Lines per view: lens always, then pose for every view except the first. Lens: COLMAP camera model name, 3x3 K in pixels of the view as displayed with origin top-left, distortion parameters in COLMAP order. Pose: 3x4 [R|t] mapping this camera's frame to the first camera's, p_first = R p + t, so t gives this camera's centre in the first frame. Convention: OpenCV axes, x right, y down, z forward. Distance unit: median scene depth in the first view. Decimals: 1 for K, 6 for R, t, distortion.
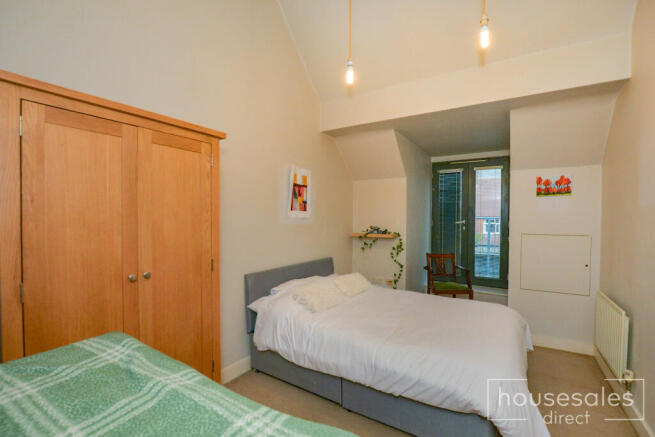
lens RADIAL K [[301.9, 0, 329.8], [0, 301.9, 195.9], [0, 0, 1]] dist [-0.027957, 0.000205]
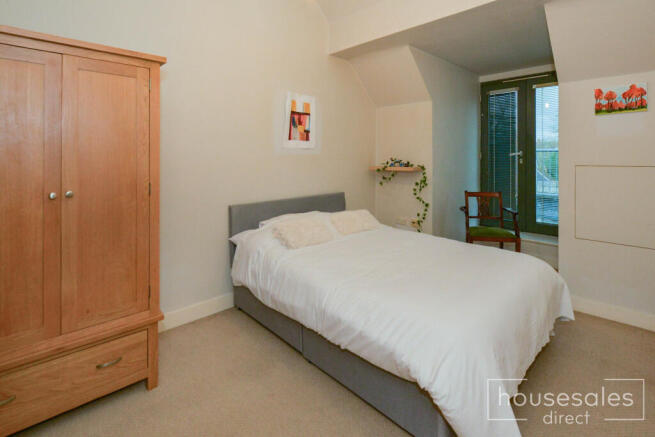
lens RADIAL K [[328.3, 0, 327.7], [0, 328.3, 127.3], [0, 0, 1]] dist [0.000870, 0.000059]
pose [[0.970898, -0.027841, -0.237871, 0.224897], [0.024173, 0.999540, -0.018323, 0.029345], [0.238272, 0.012040, 0.971124, 0.037687]]
